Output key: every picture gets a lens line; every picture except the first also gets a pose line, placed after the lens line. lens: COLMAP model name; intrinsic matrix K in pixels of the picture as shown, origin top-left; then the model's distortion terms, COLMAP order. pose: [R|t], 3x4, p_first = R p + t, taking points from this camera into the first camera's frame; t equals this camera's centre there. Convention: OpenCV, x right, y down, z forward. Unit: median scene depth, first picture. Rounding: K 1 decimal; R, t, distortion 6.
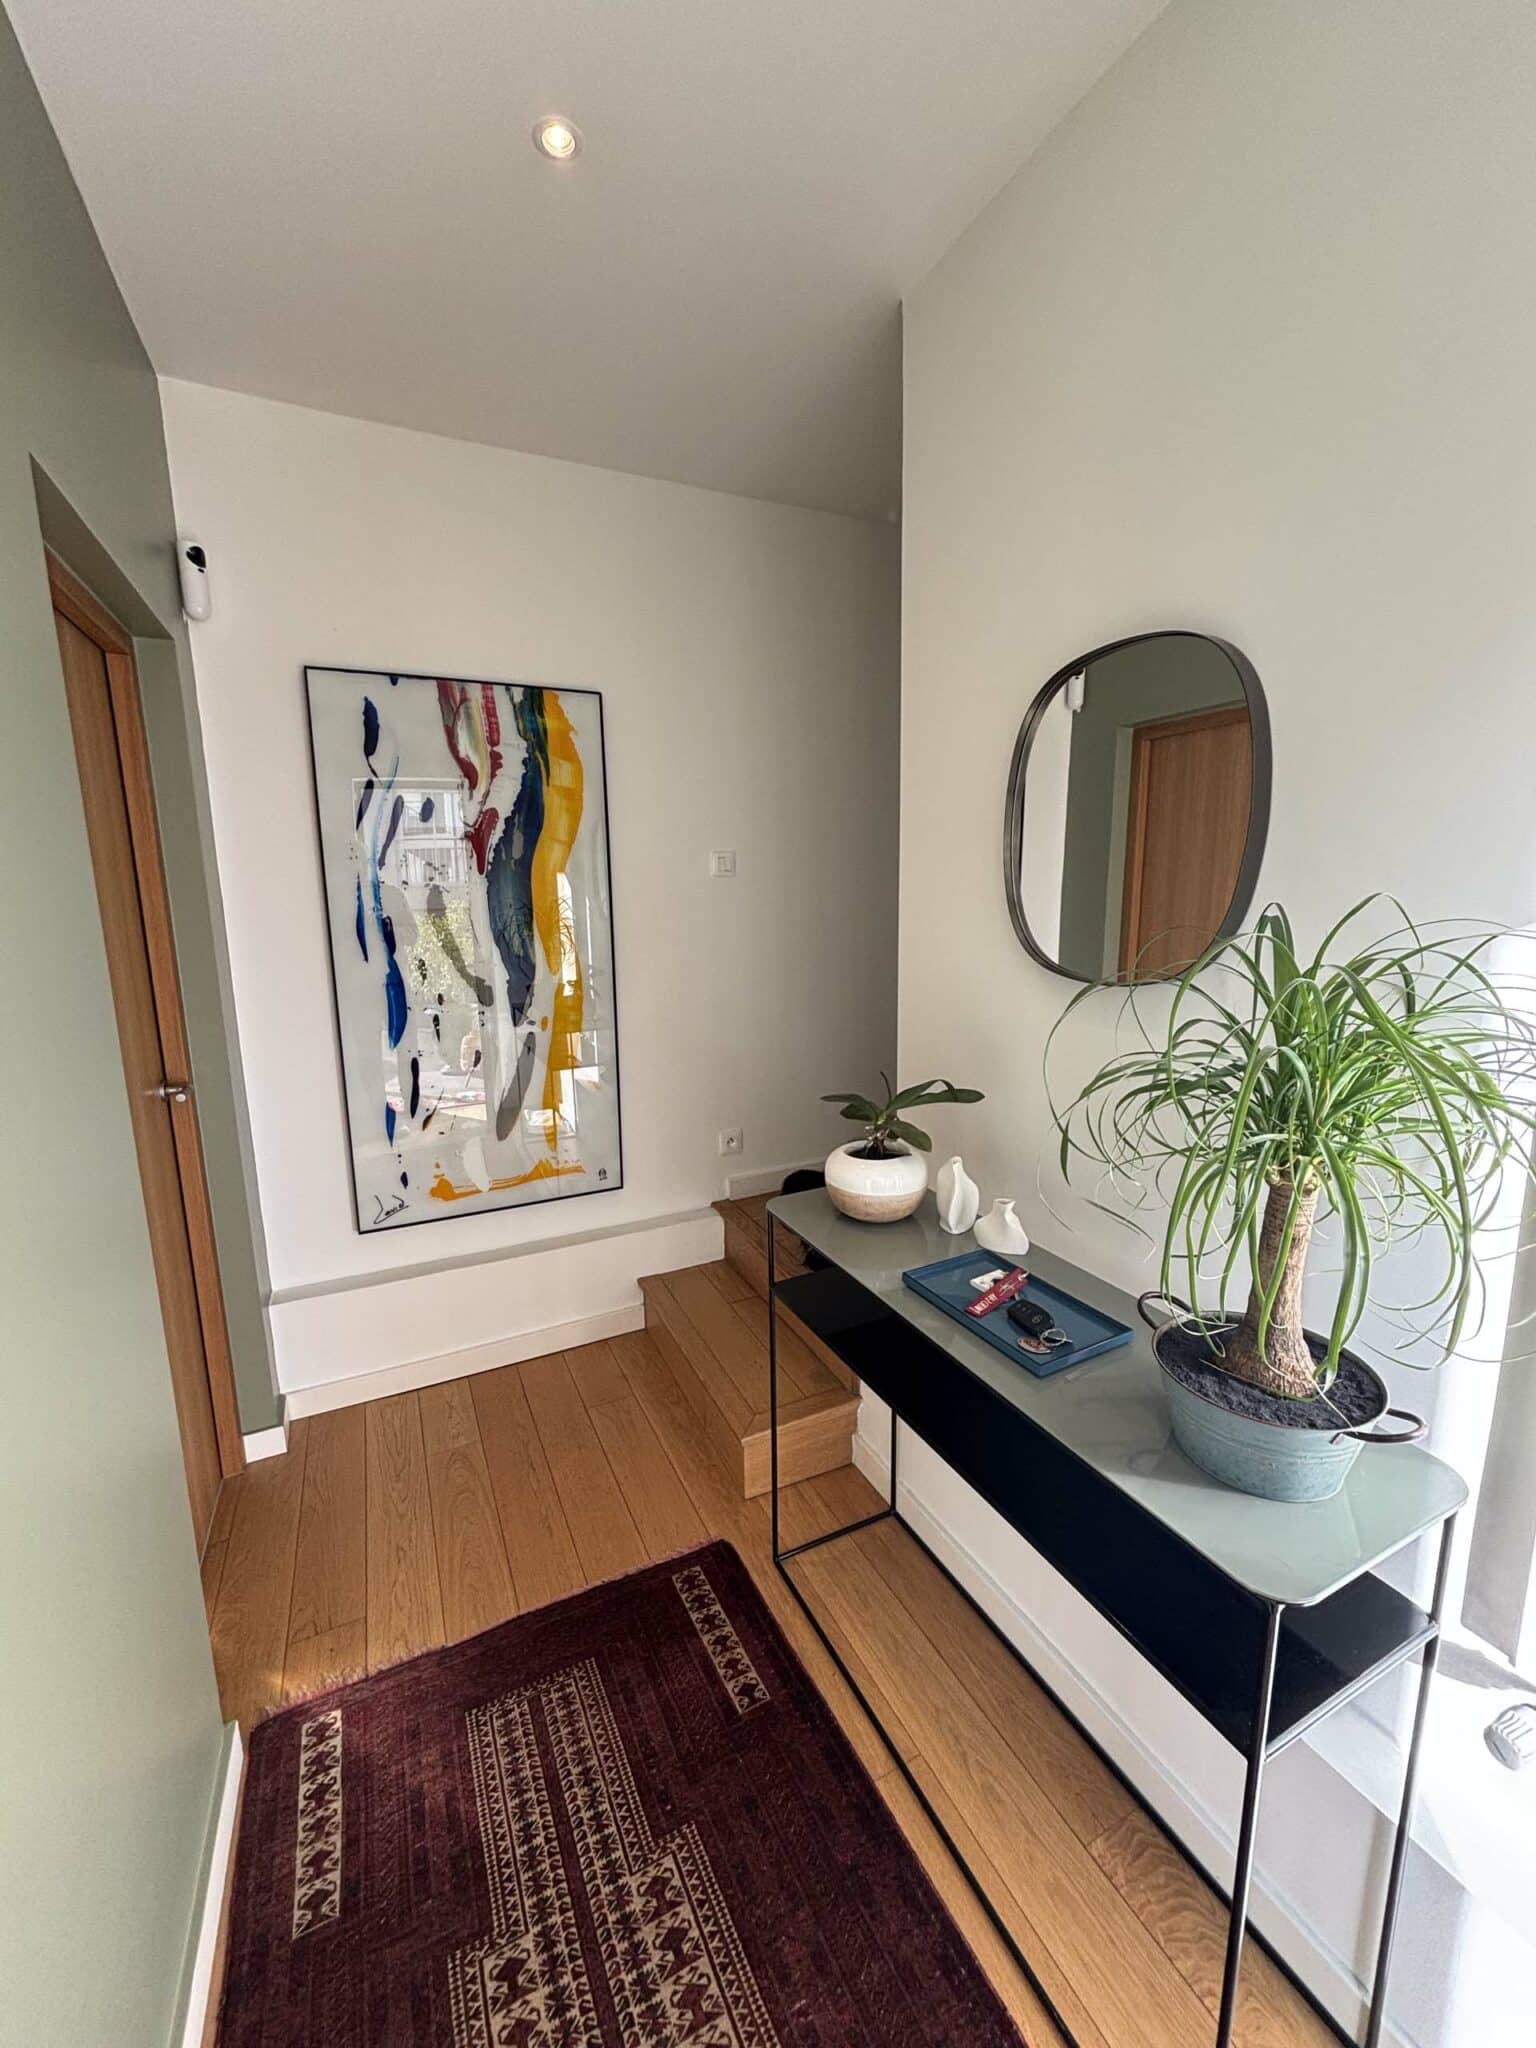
lens RADIAL K [[818.3, 0, 774.6], [0, 818.3, 1033.8], [0, 0, 1]] dist [0.000899, 0.000186]
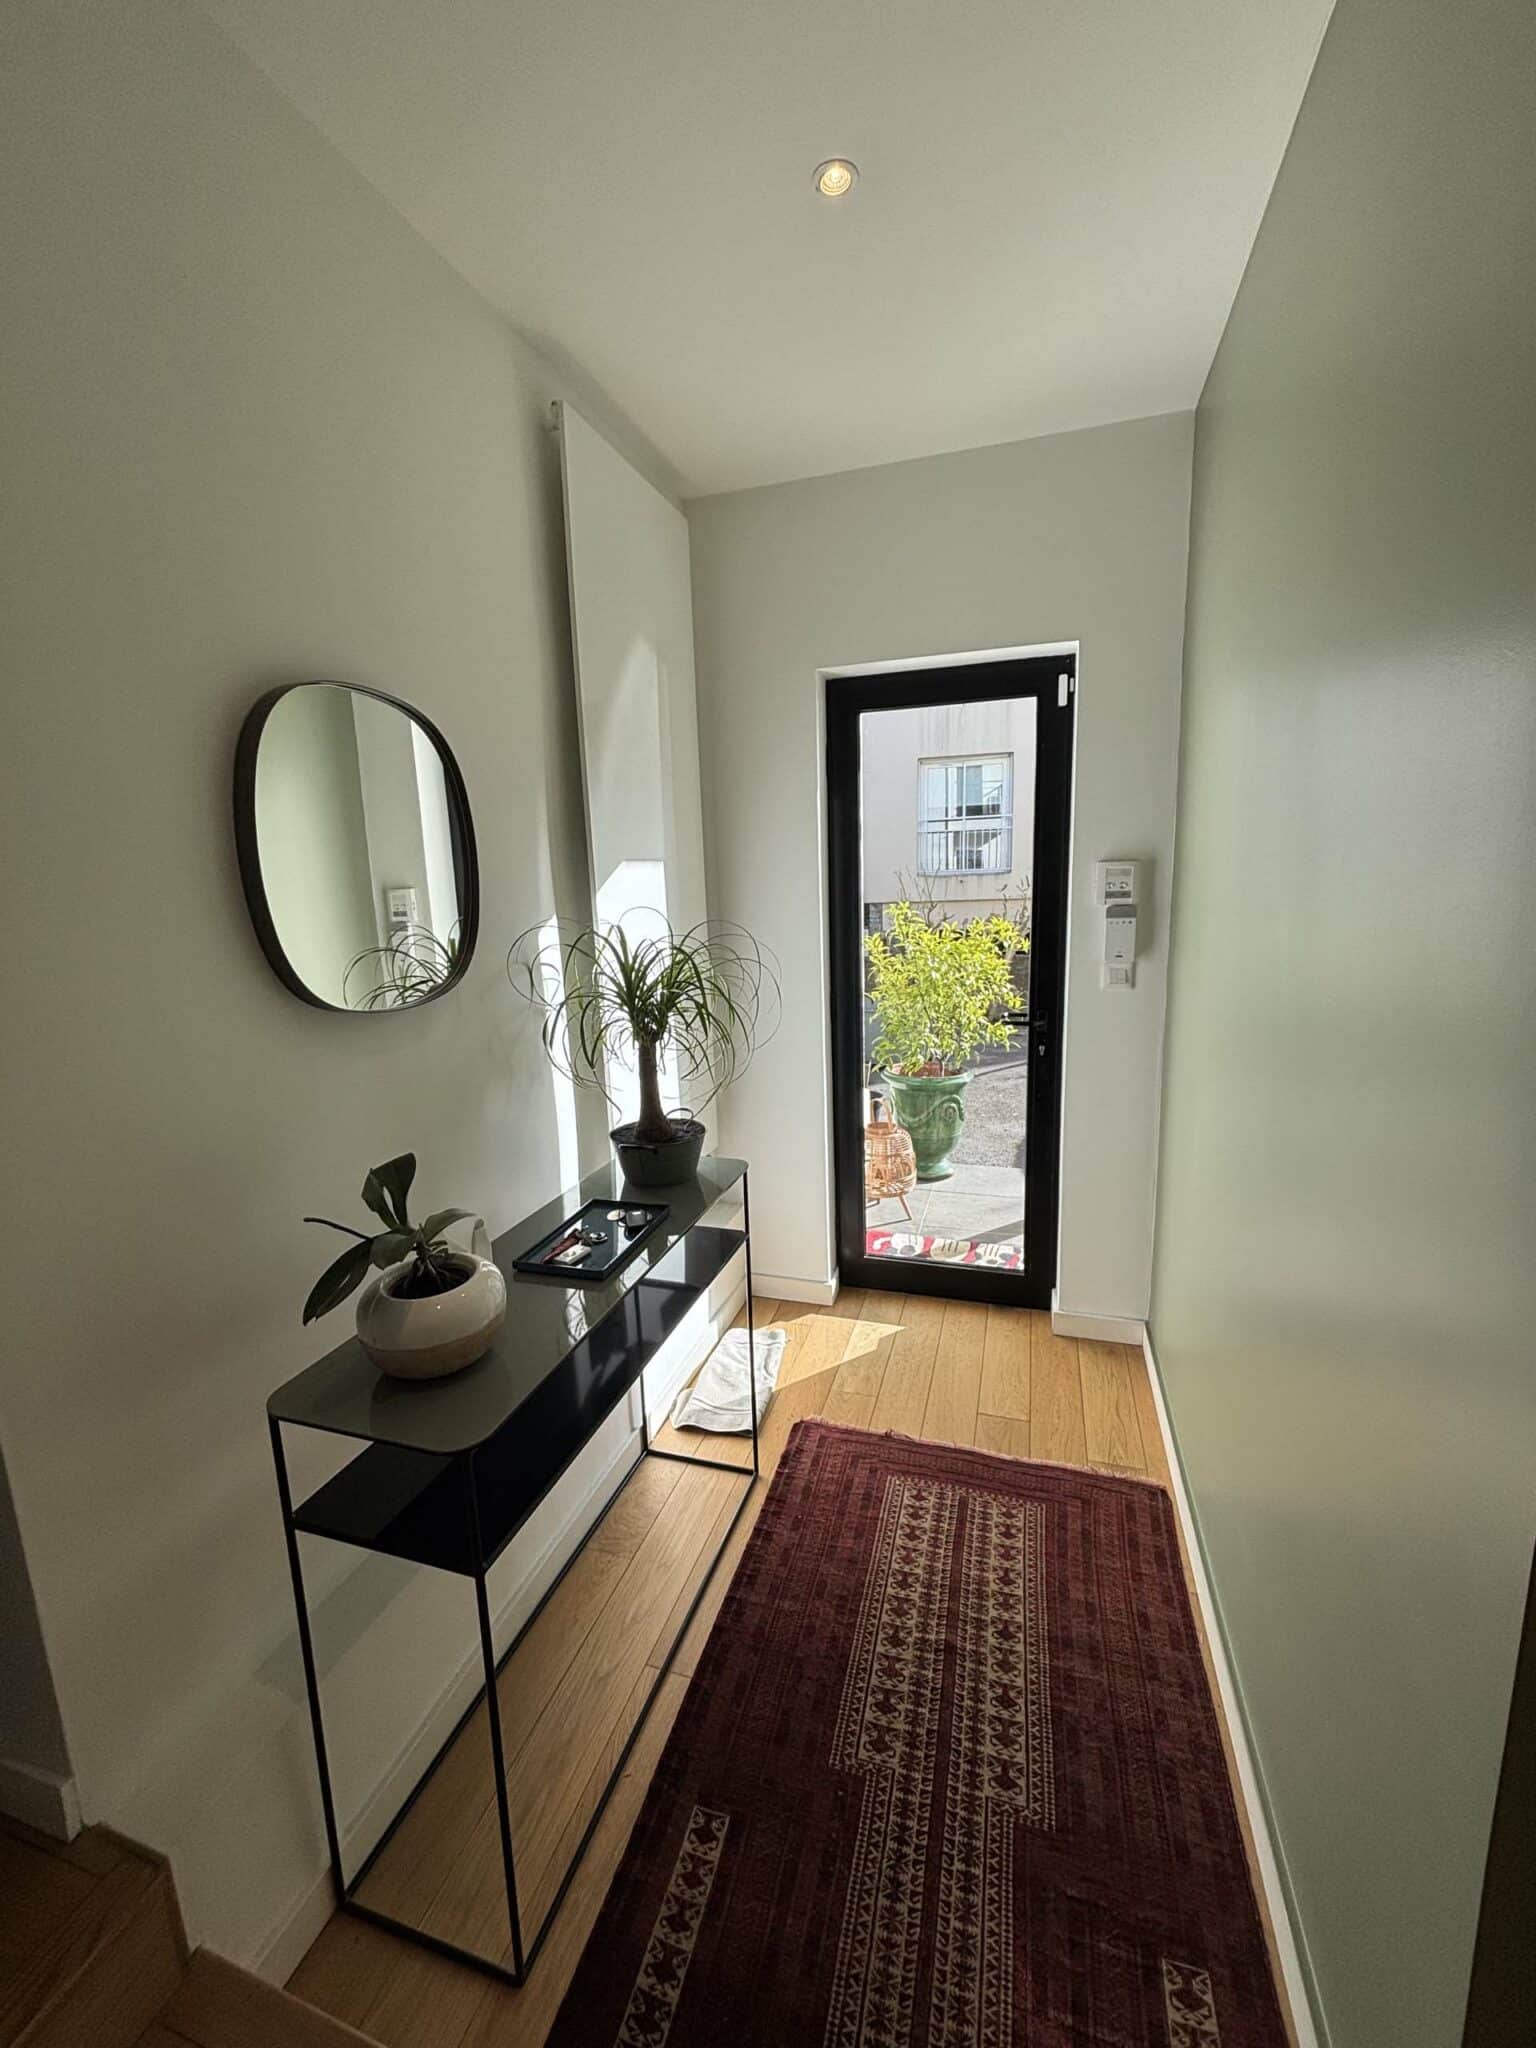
lens RADIAL K [[818.3, 0, 767.2], [0, 818.3, 1015.4], [0, 0, 1]] dist [0.000899, 0.000186]
pose [[-0.716871, -0.068549, 0.693828, -0.714756], [0.177438, 0.944450, 0.276640, -0.278048], [-0.674249, 0.321427, -0.664885, 1.441276]]
